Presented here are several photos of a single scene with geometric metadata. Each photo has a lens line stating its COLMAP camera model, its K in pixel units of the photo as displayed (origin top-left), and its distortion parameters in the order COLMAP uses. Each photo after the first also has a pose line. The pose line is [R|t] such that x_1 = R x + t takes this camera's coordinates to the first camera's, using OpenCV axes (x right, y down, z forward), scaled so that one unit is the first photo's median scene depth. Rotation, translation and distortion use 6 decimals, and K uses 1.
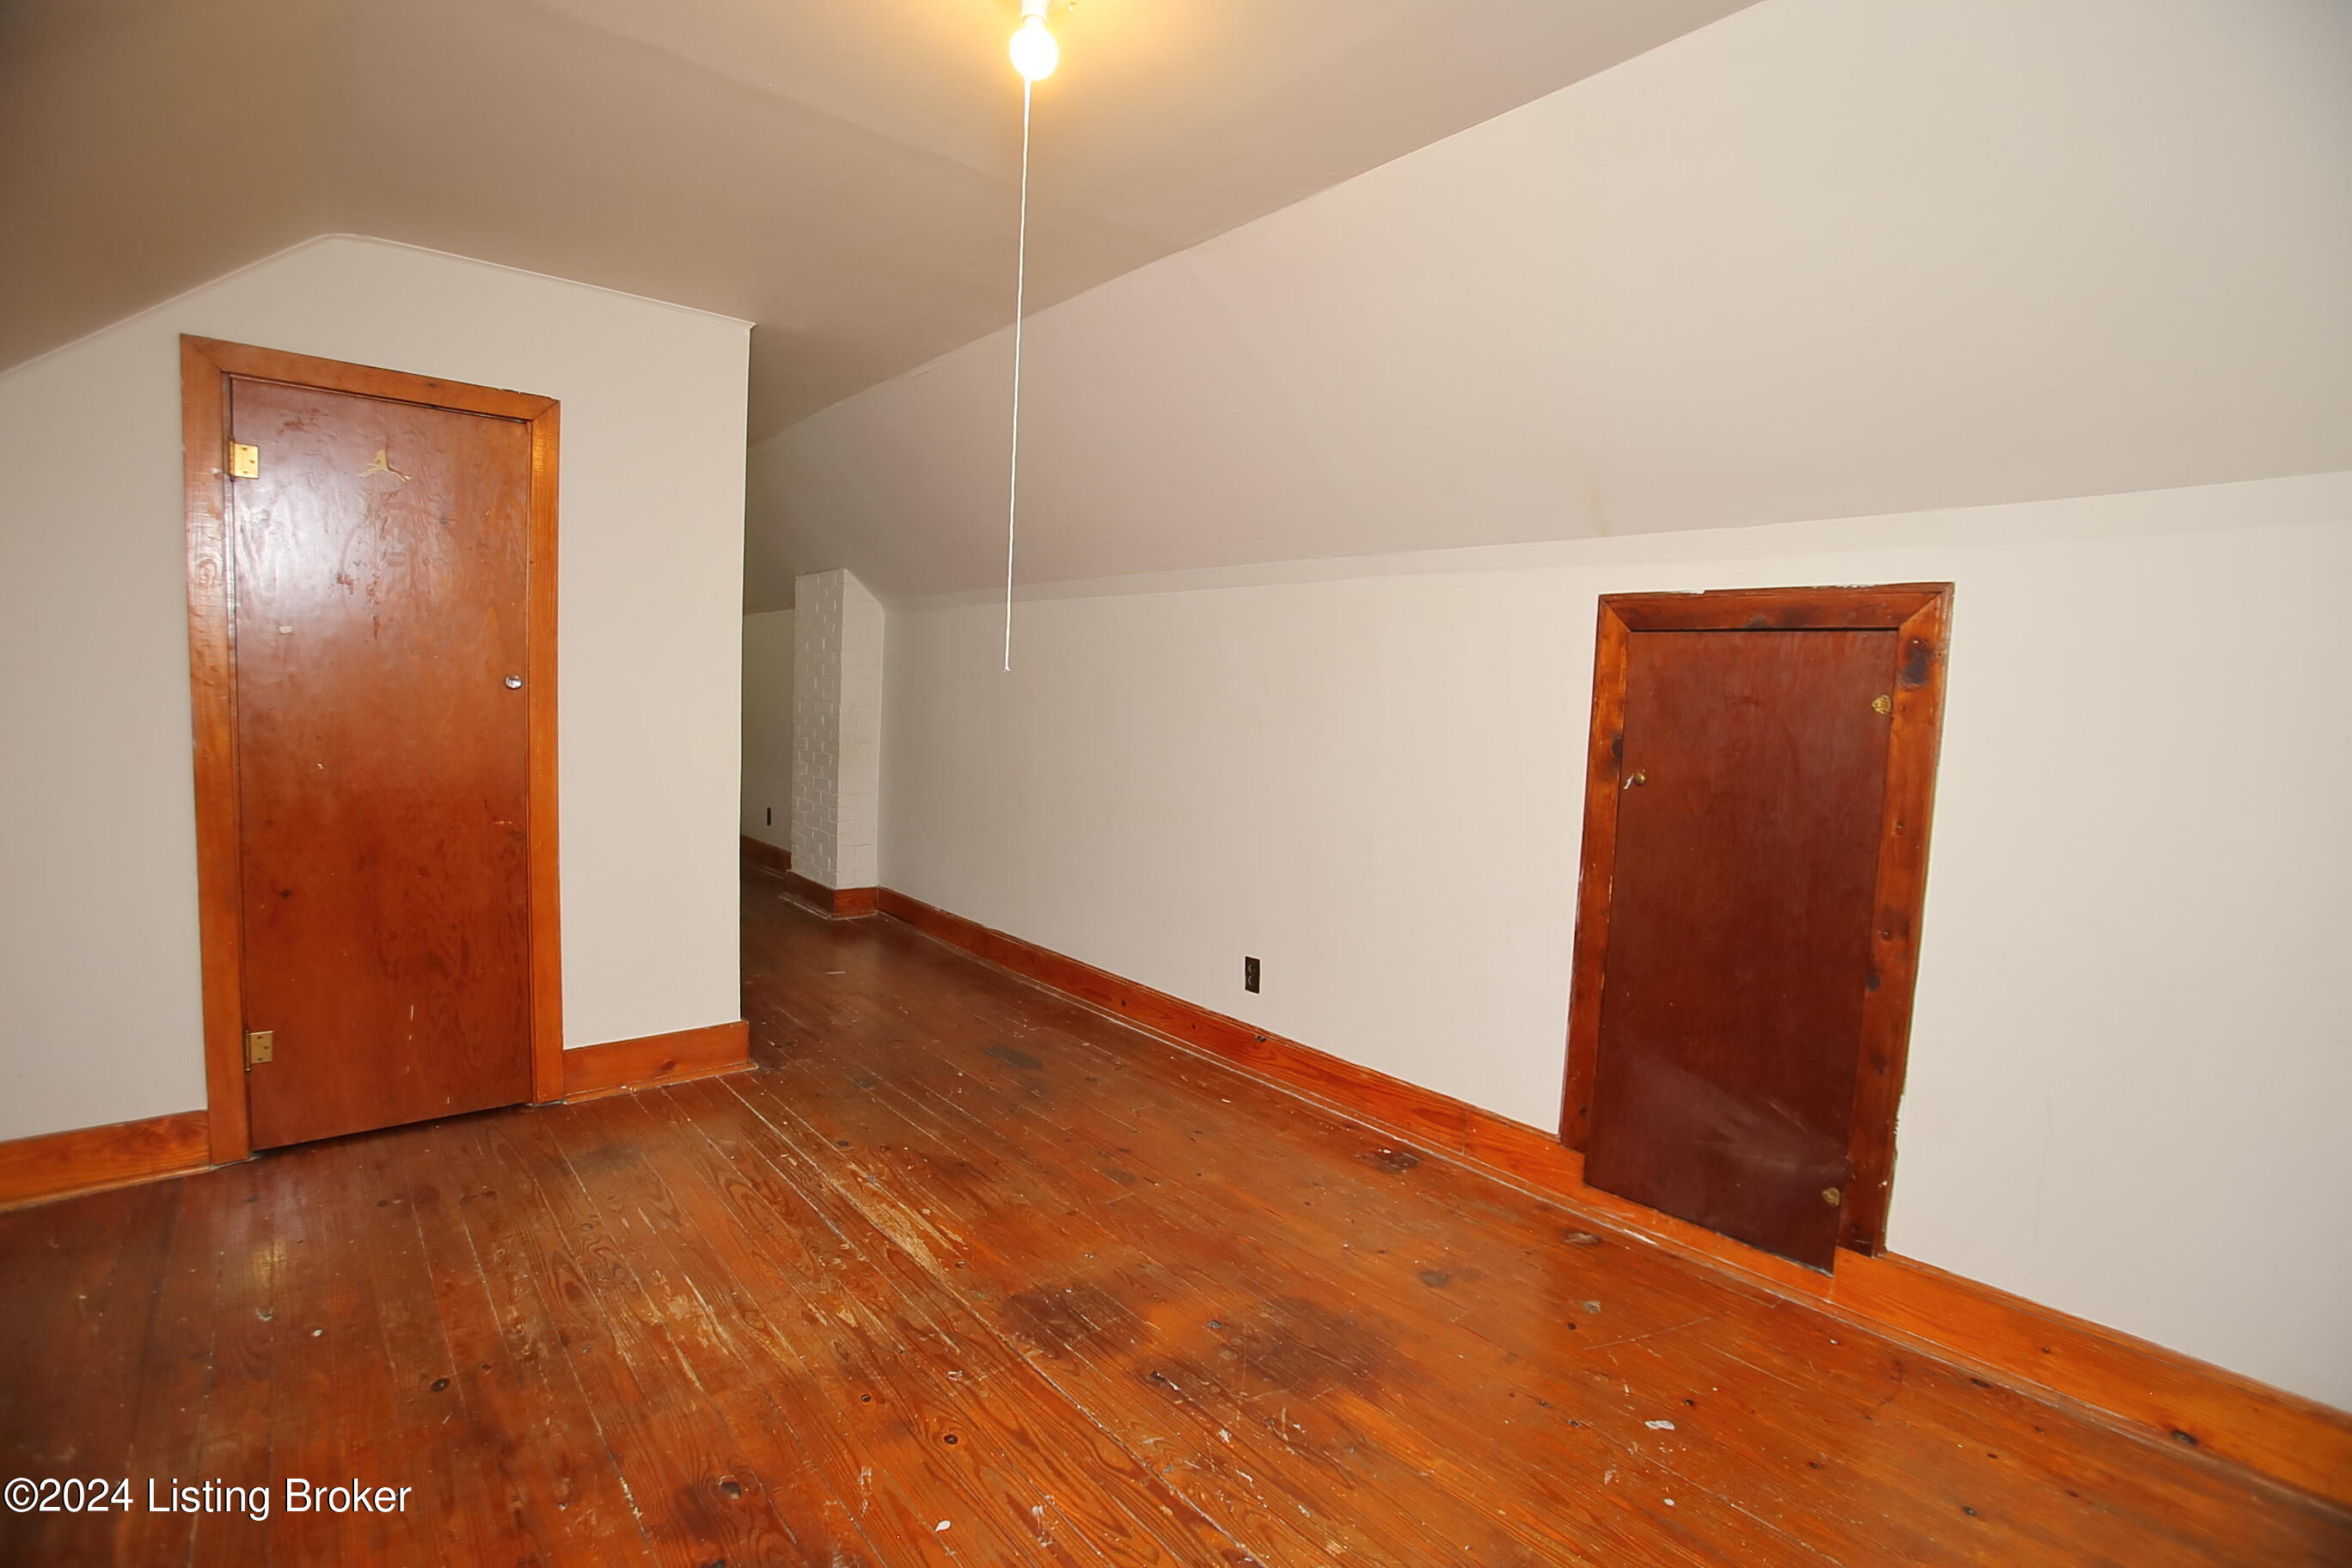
lens RADIAL K [[1079.4, 0, 1180.3], [0, 1079.4, 785.1], [0, 0, 1]] dist [-0.071776, 0.024331]
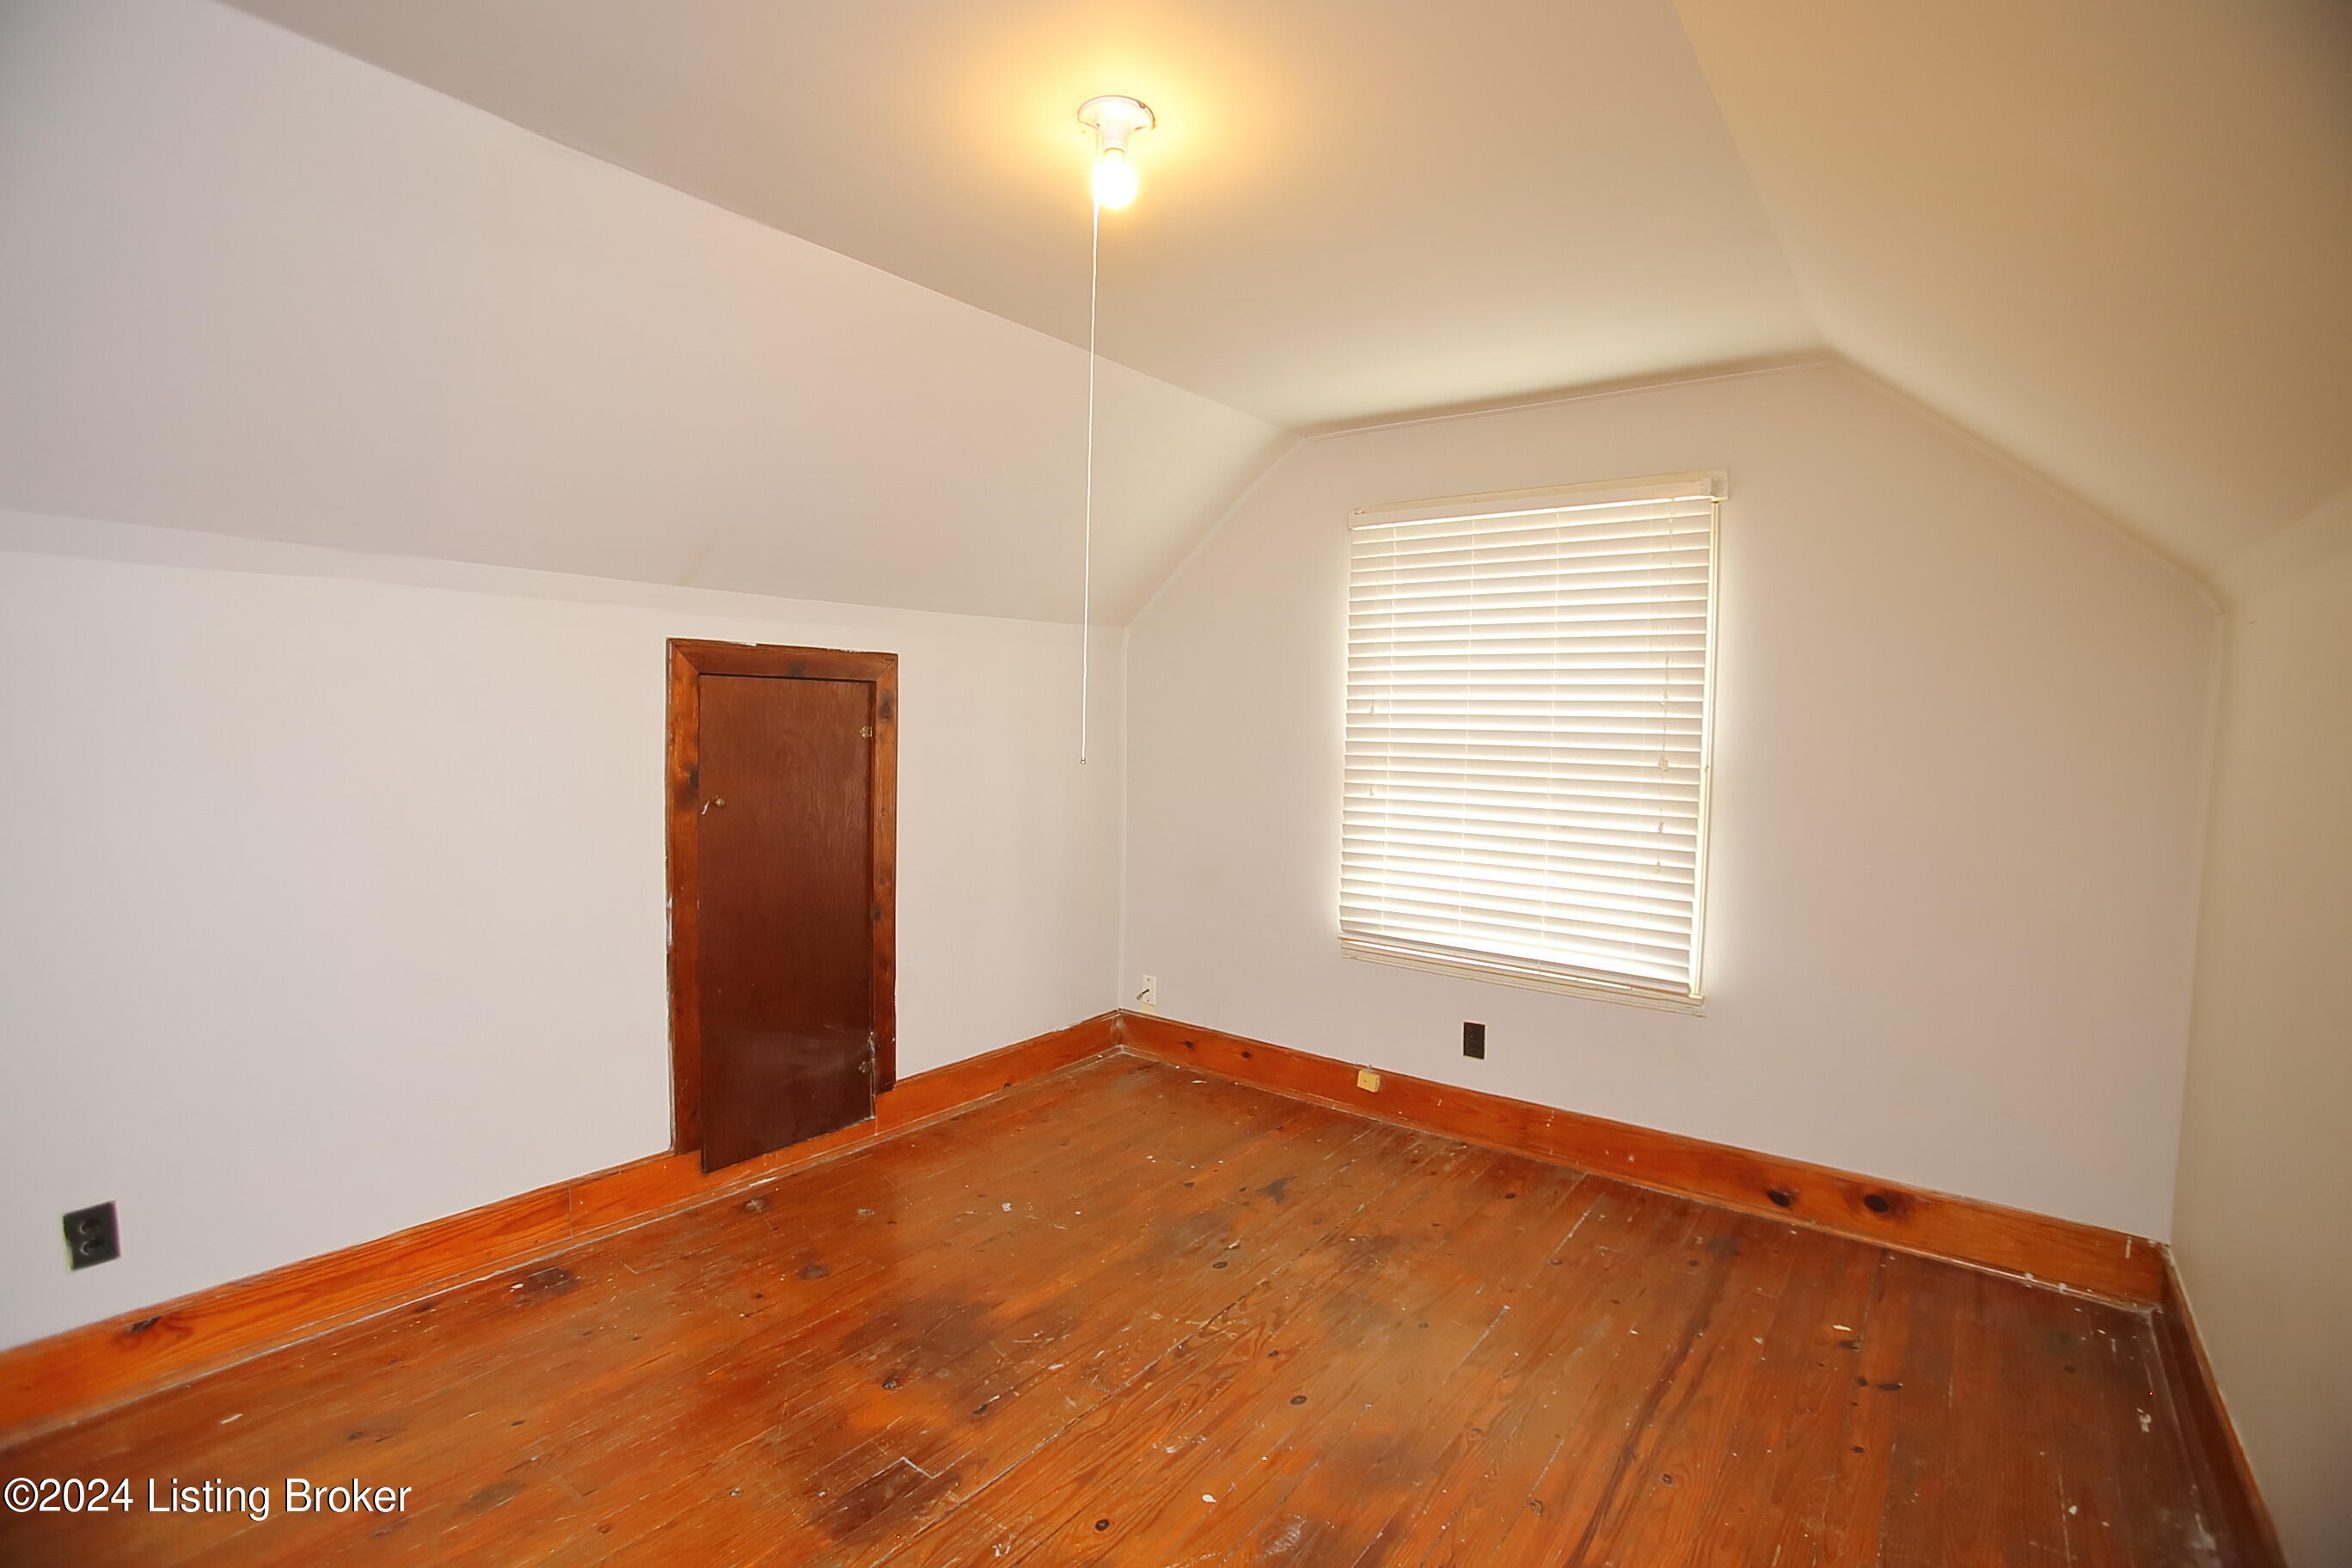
lens RADIAL K [[1079.4, 0, 1180.3], [0, 1079.4, 785.1], [0, 0, 1]] dist [-0.071776, 0.024331]
pose [[-0.212838, -0.100936, 0.971860, -0.781497], [0.051298, 0.992124, 0.114275, -0.130359], [-0.975740, 0.074177, -0.205983, 0.744103]]
